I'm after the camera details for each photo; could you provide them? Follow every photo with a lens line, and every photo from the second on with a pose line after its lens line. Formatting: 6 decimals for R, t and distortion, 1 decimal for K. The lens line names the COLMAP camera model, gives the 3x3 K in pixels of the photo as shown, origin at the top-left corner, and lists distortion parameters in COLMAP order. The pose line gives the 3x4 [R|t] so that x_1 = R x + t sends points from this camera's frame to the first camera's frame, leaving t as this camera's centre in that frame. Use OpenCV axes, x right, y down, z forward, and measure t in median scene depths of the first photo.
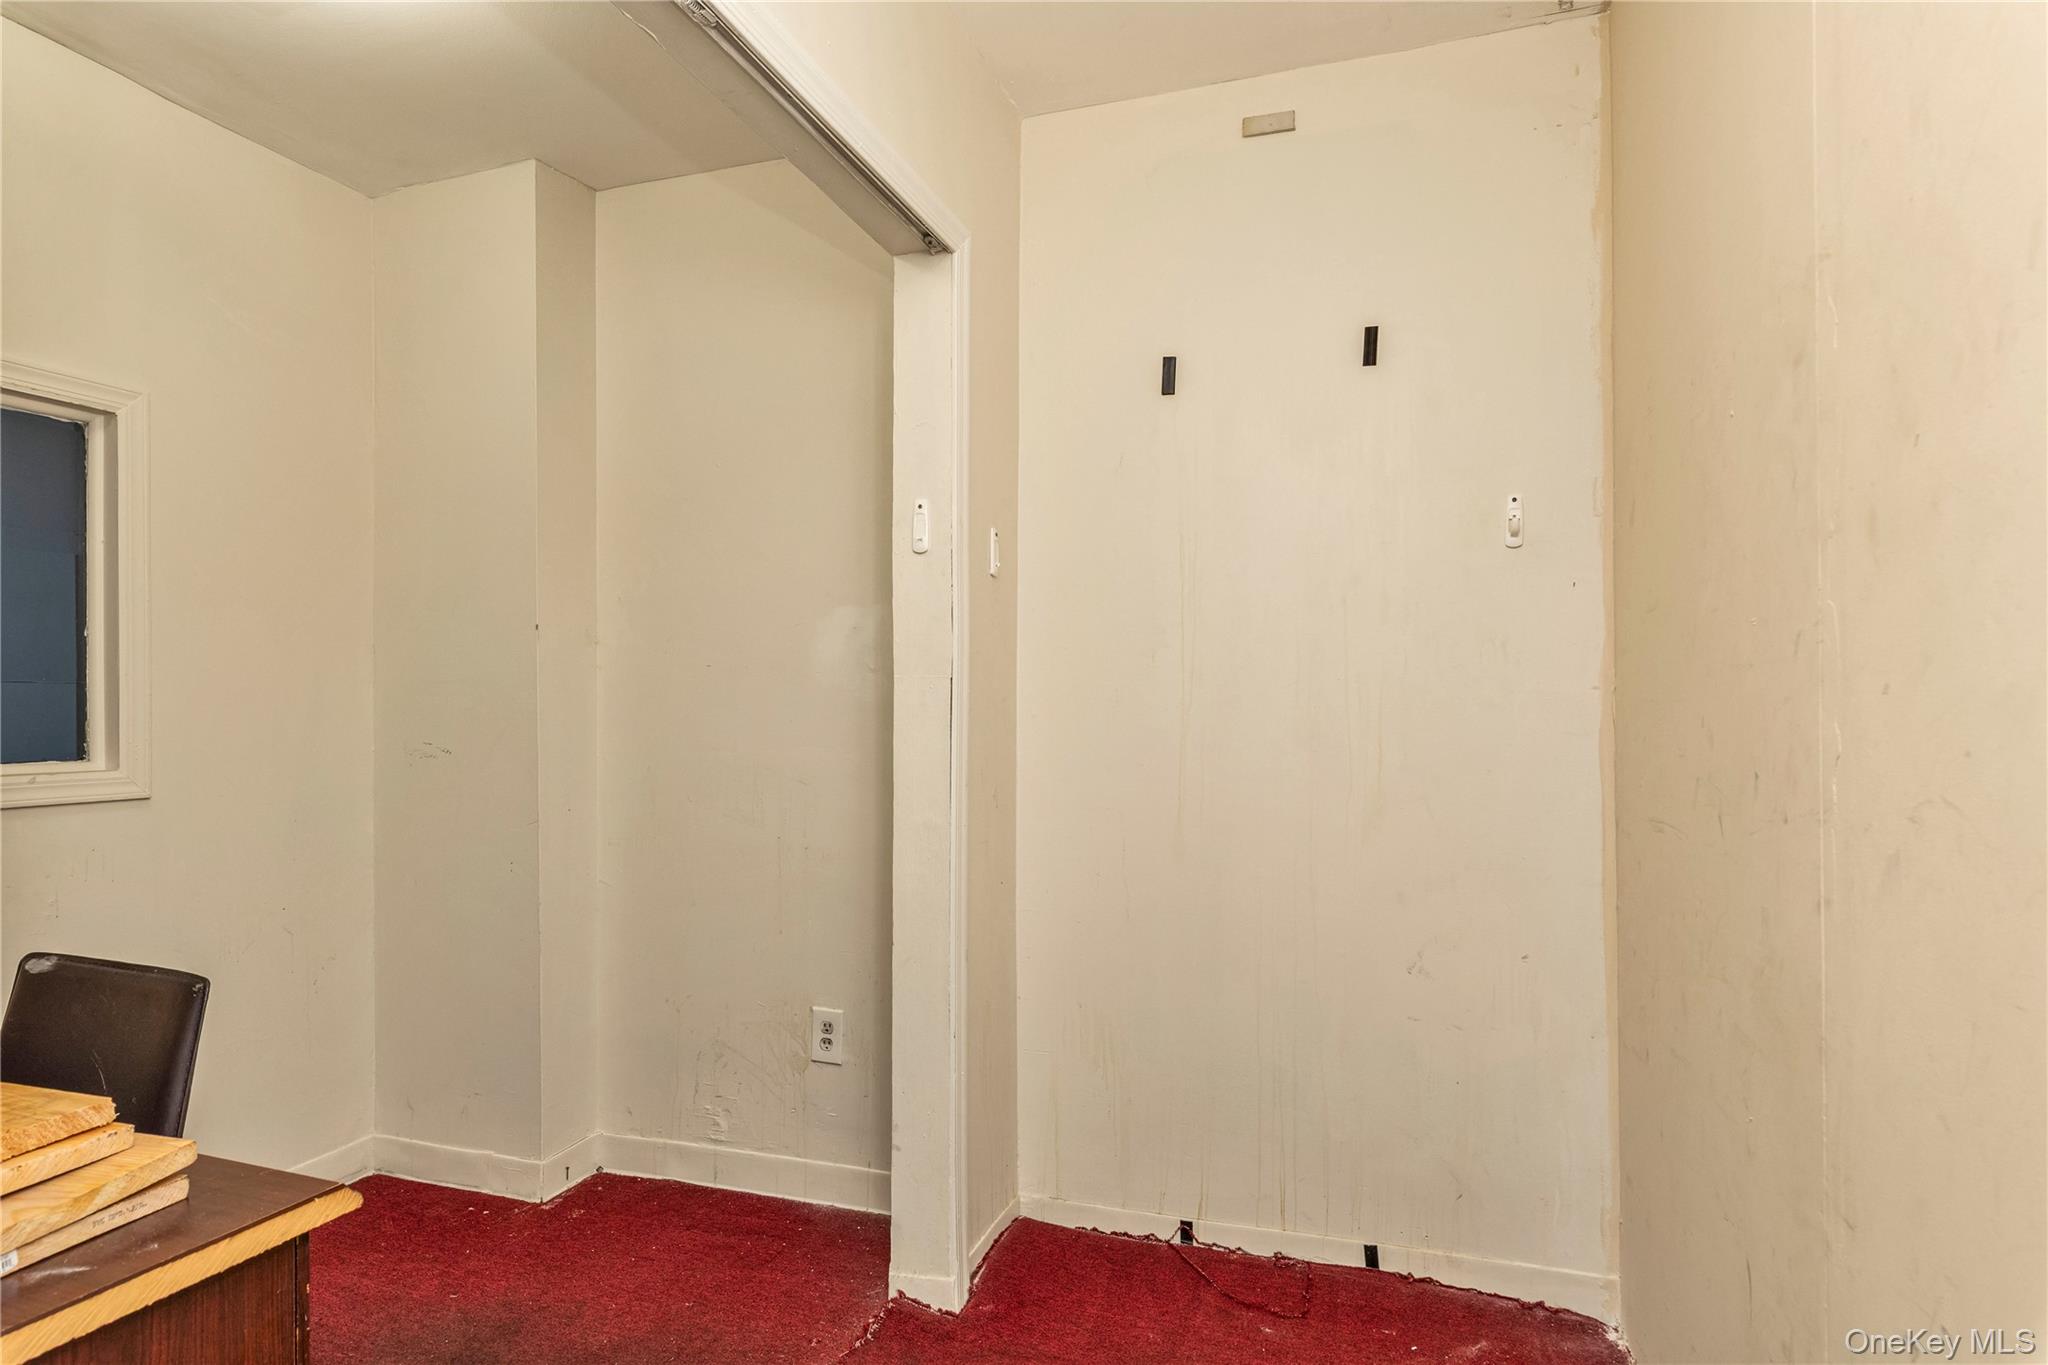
lens RADIAL K [[1060.7, 0, 1026.3], [0, 1060.7, 691.8], [0, 0, 1]] dist [-0.002618, -0.000596]
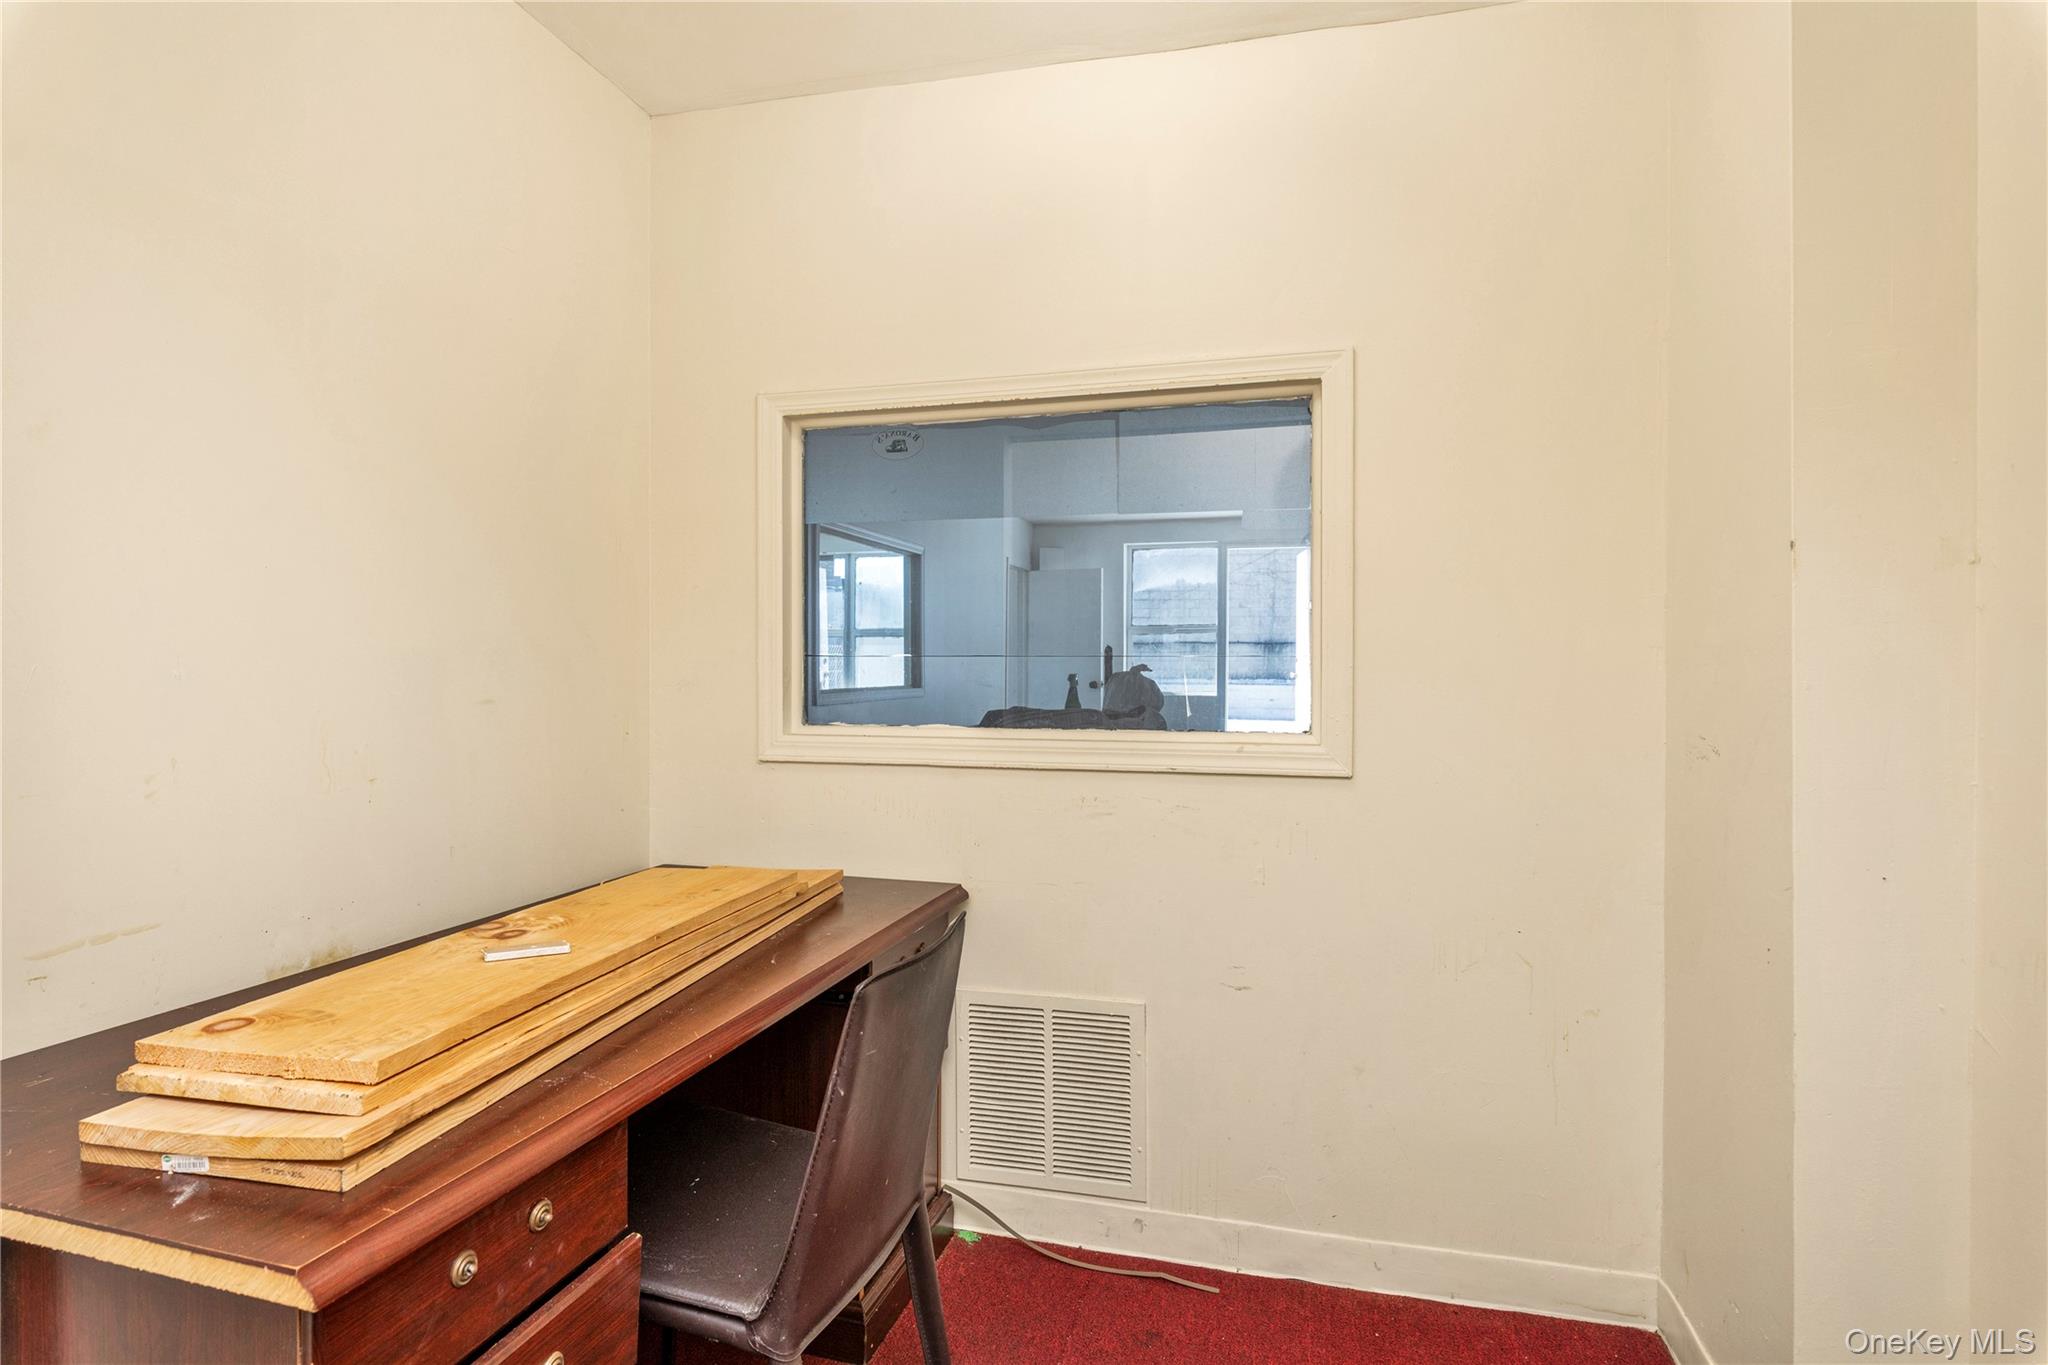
lens RADIAL K [[1060.7, 0, 1026.7], [0, 1060.7, 673.0], [0, 0, 1]] dist [-0.002618, -0.000596]
pose [[0.074104, 0.003120, -0.997246, 0.223323], [0.008381, 0.999958, 0.003751, 0.004195], [0.997215, -0.008636, 0.074075, 1.583503]]
